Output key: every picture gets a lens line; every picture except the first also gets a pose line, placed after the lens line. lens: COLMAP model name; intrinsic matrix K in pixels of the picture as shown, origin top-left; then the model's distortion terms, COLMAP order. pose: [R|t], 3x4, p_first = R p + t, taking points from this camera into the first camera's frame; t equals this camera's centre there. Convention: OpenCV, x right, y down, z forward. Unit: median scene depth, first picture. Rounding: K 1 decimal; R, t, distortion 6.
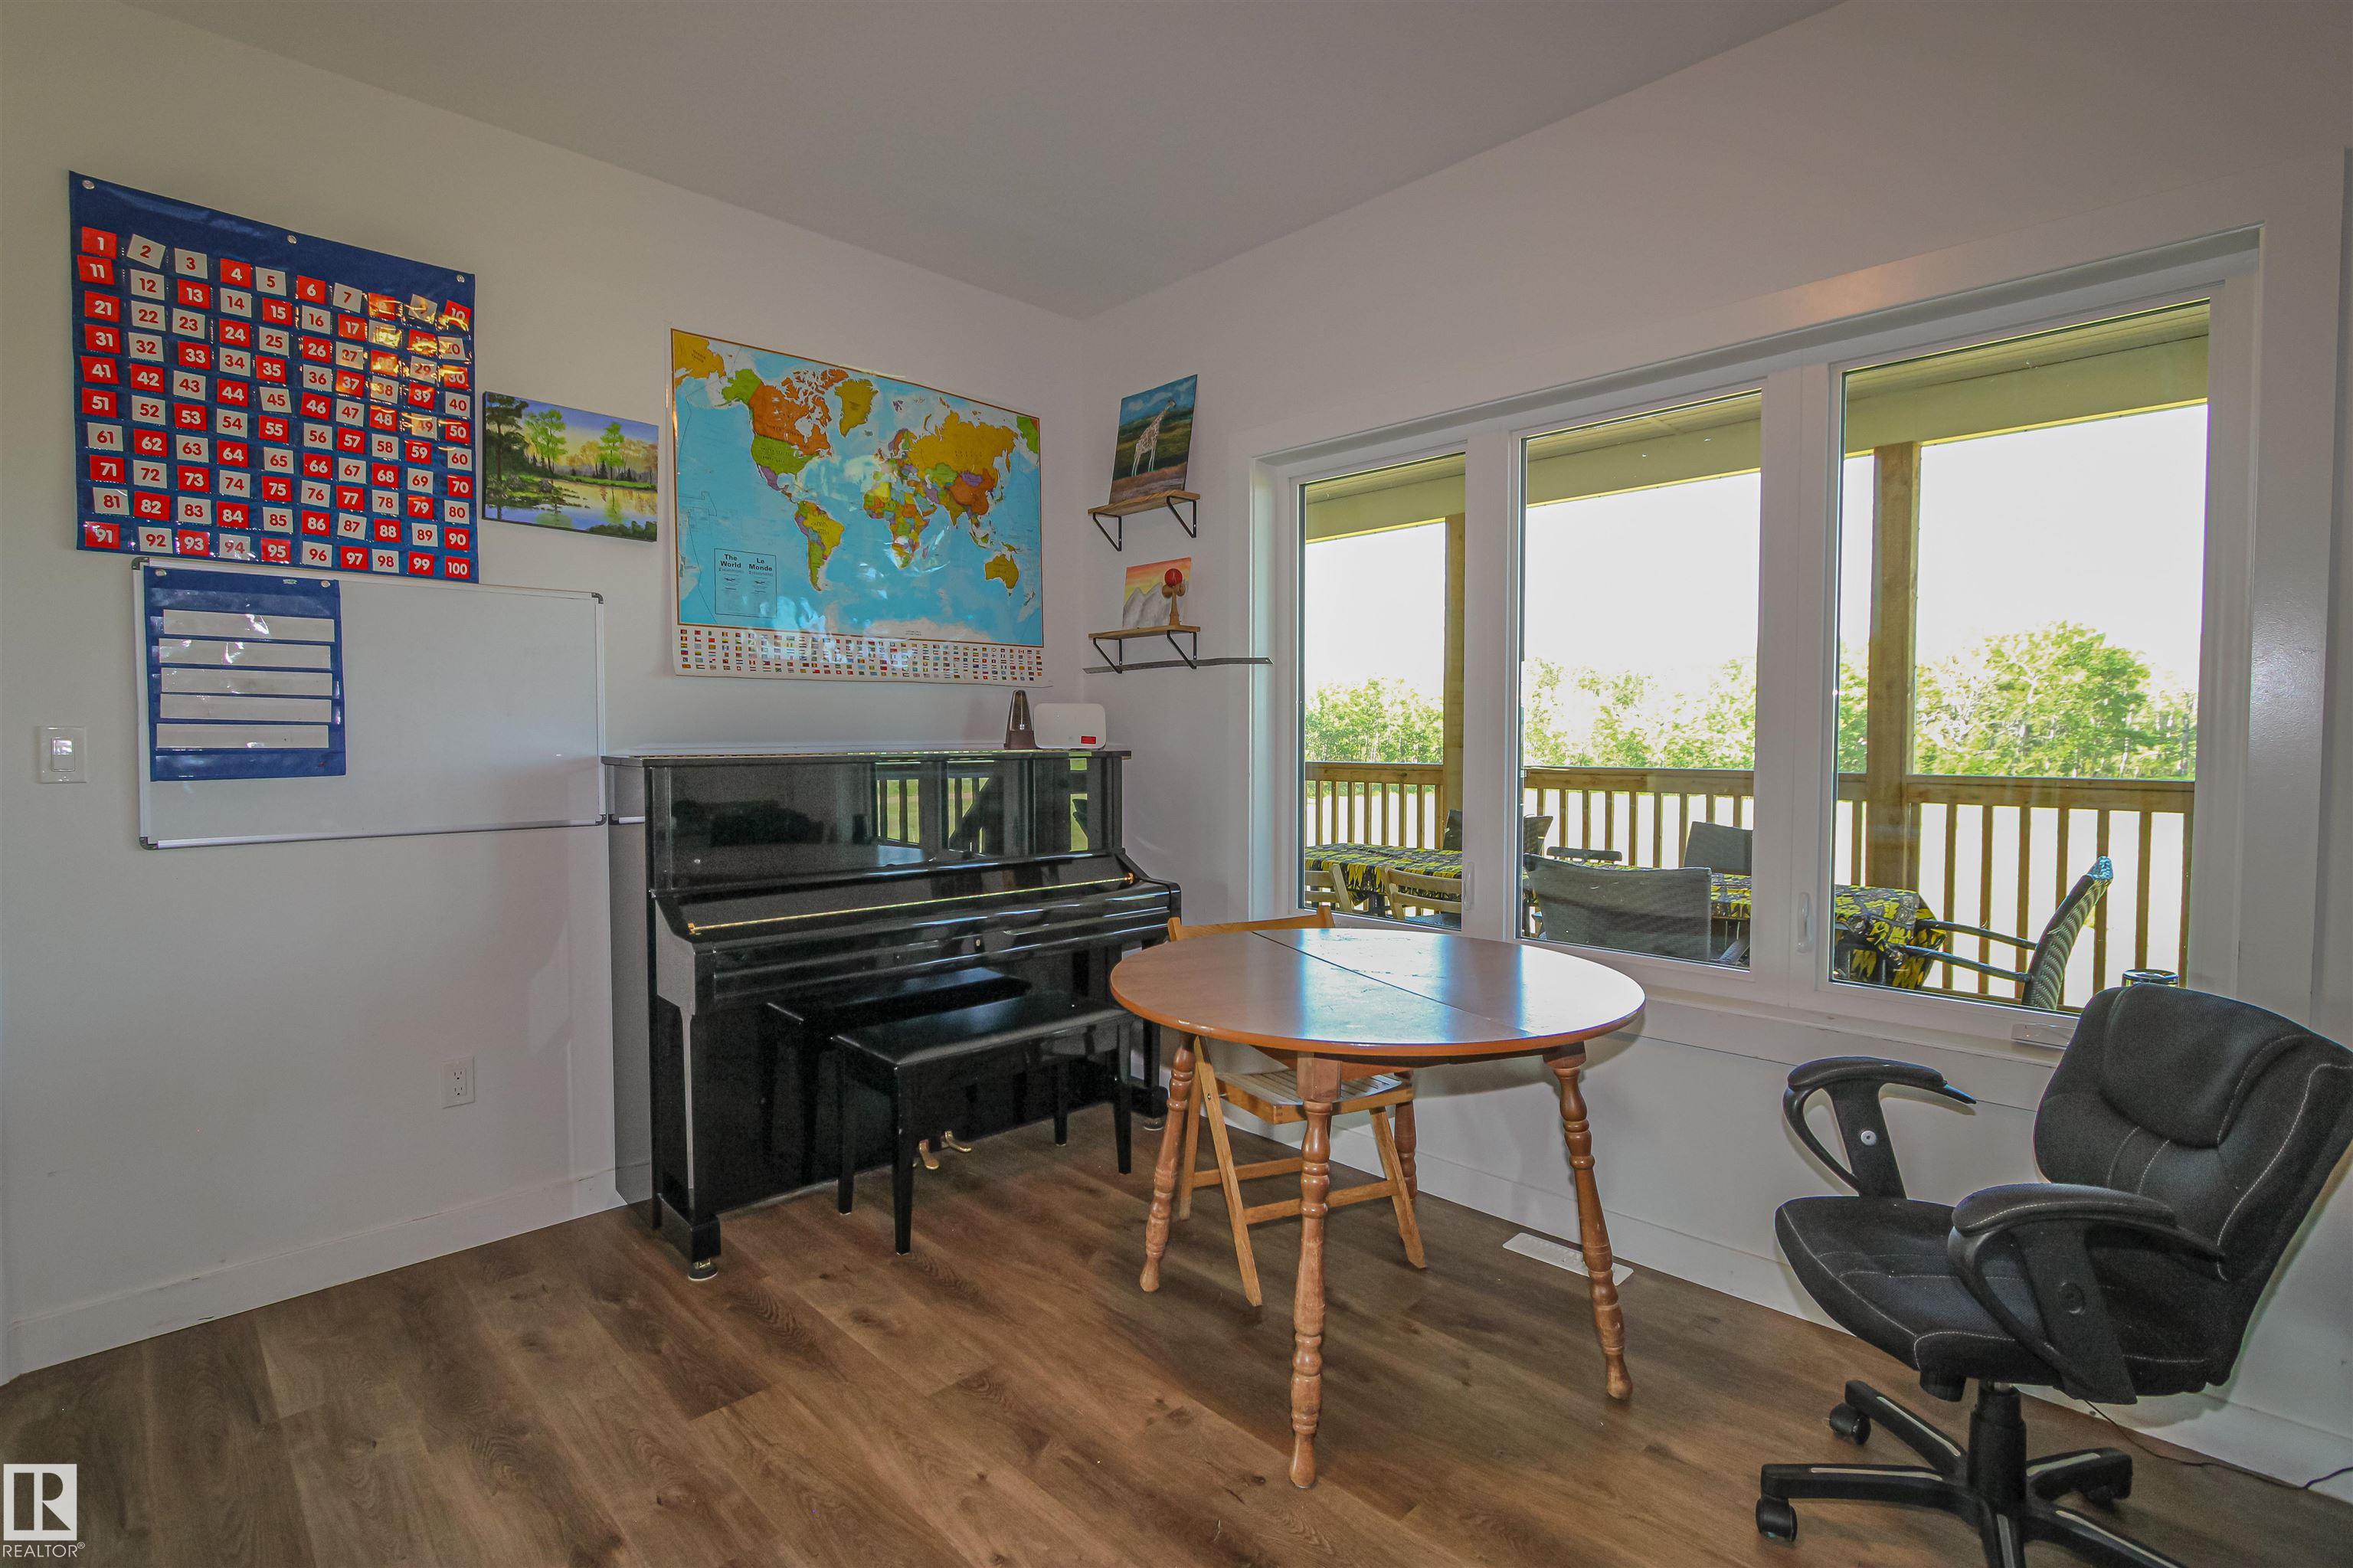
lens RADIAL K [[1111.6, 0, 1168.8], [0, 1111.6, 778.2], [0, 0, 1]] dist [-0.014566, 0.000518]
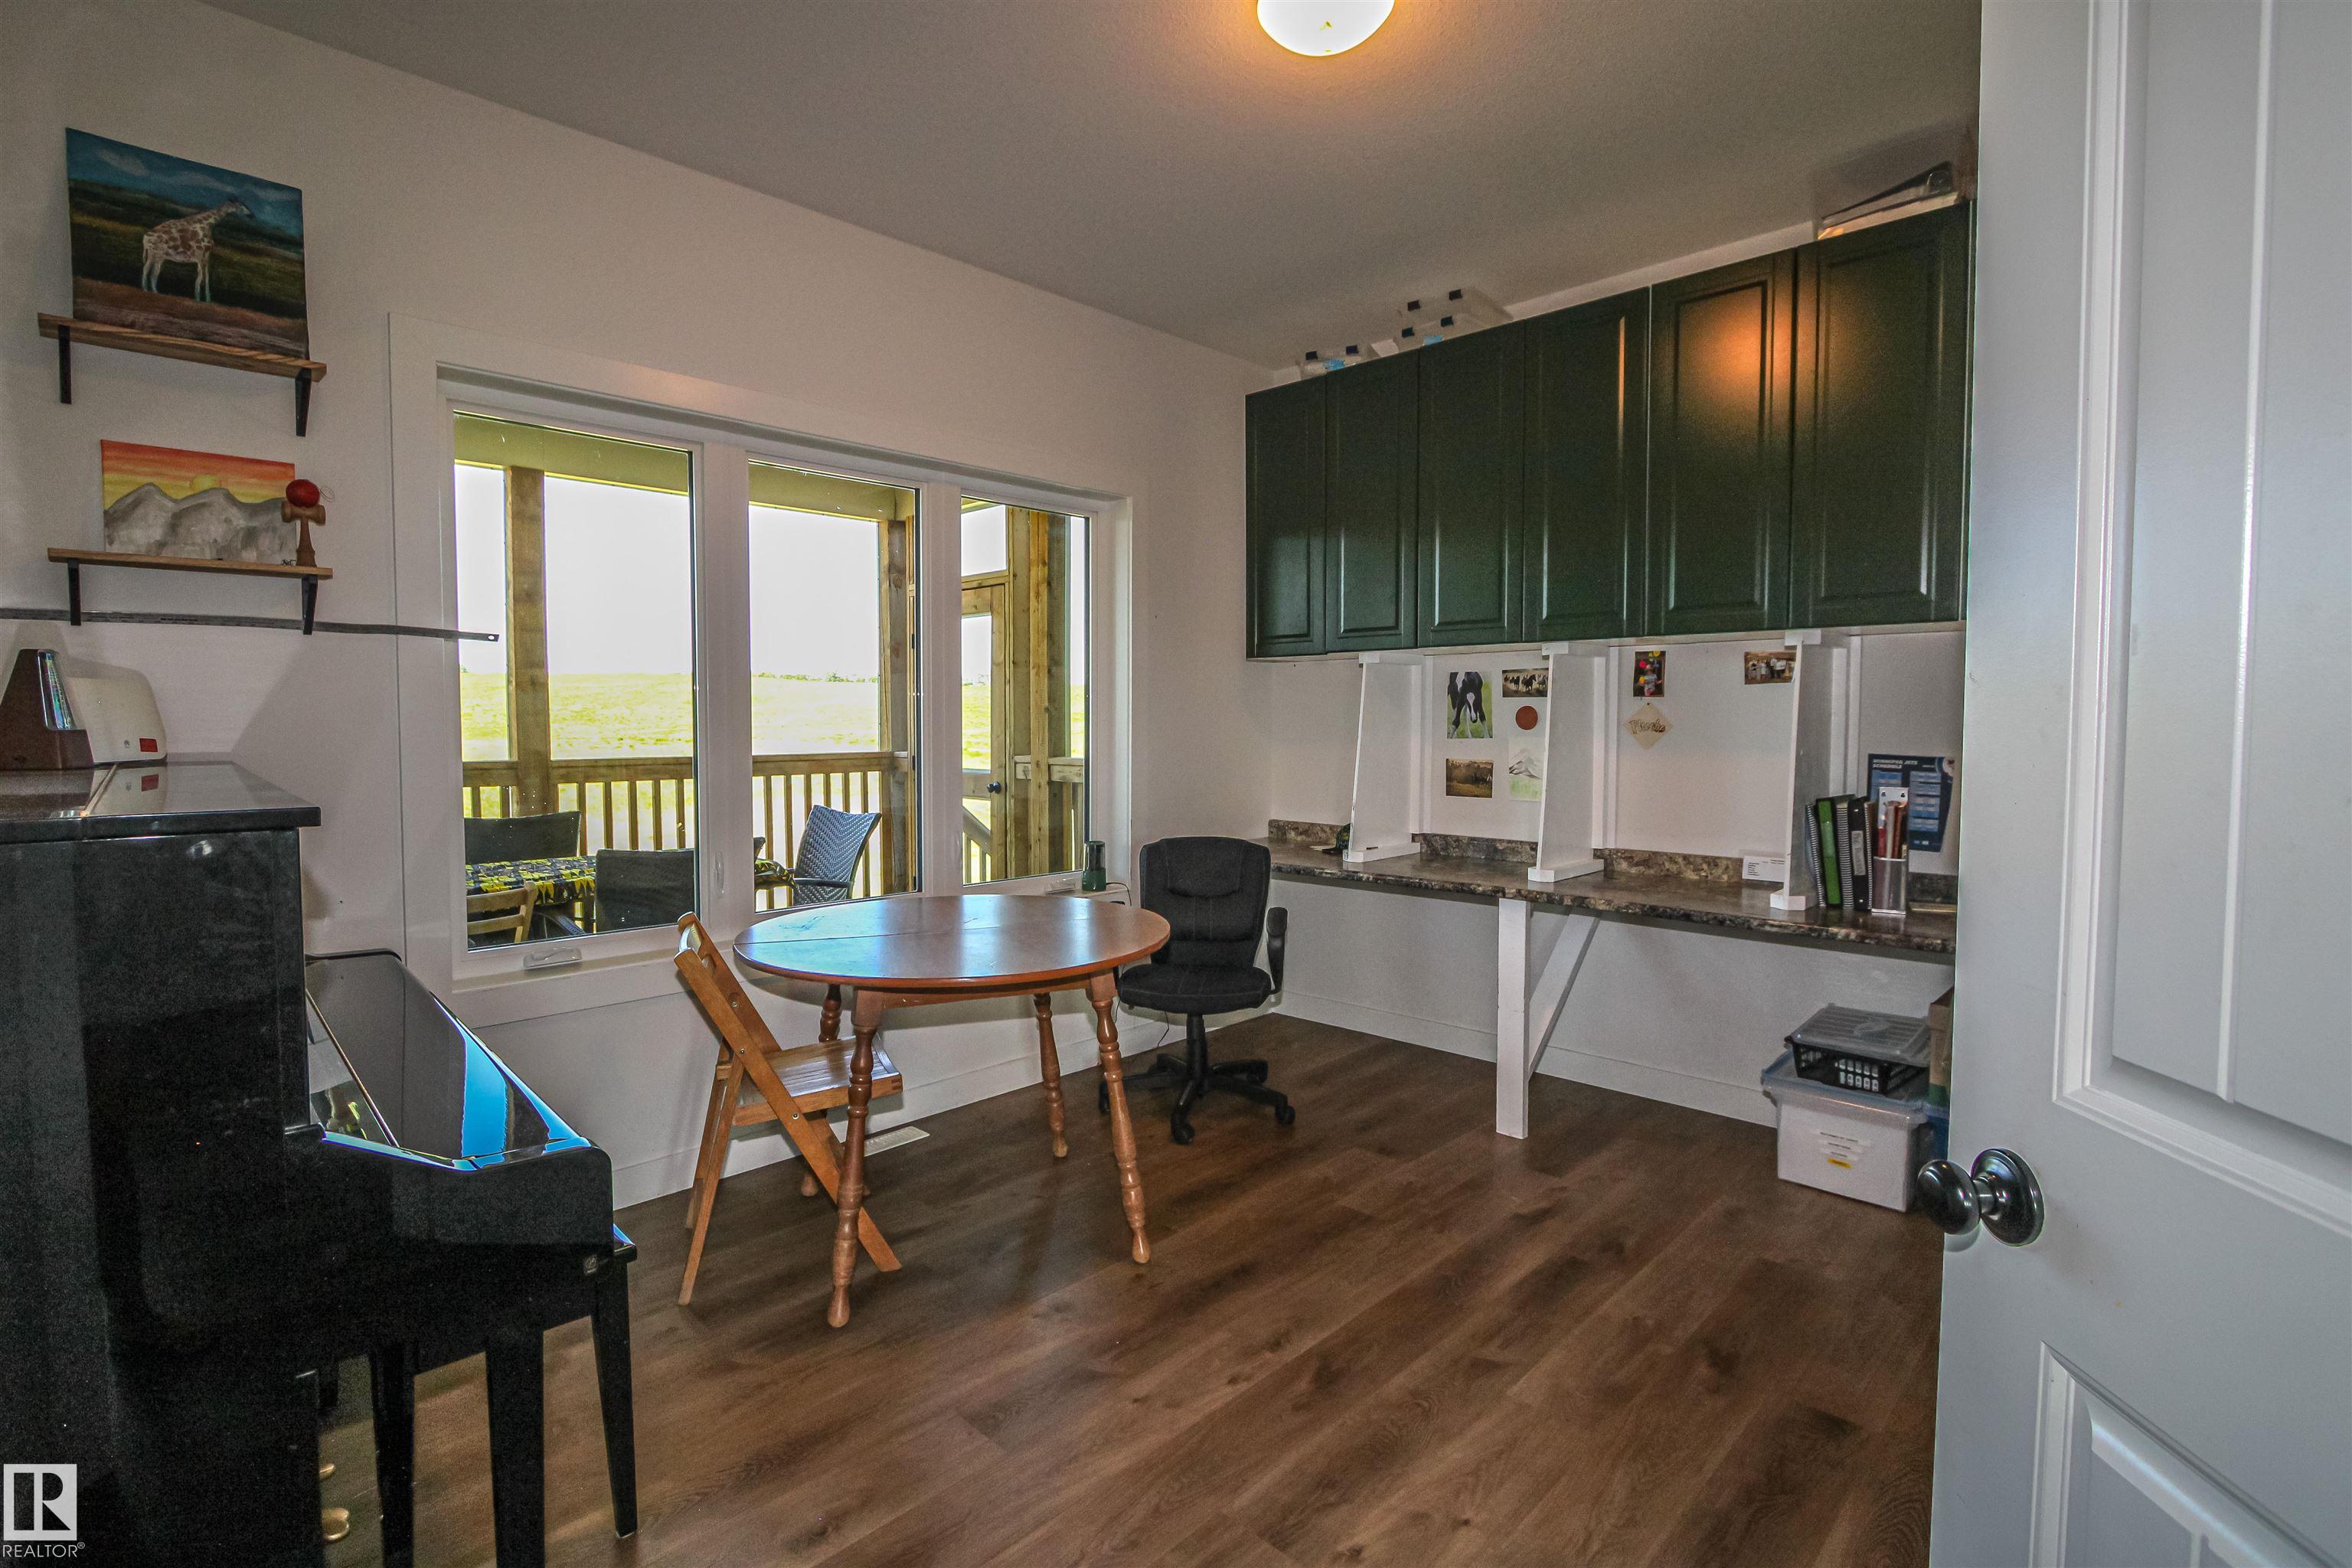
lens RADIAL K [[1111.1, 0, 1168.3], [0, 1111.1, 778.2], [0, 0, 1]] dist [-0.014566, 0.000518]
pose [[-0.024970, -0.054318, 0.998211, -0.660221], [0.045075, 0.997446, 0.055404, -0.026023], [-0.998671, 0.046378, -0.022458, 0.512990]]
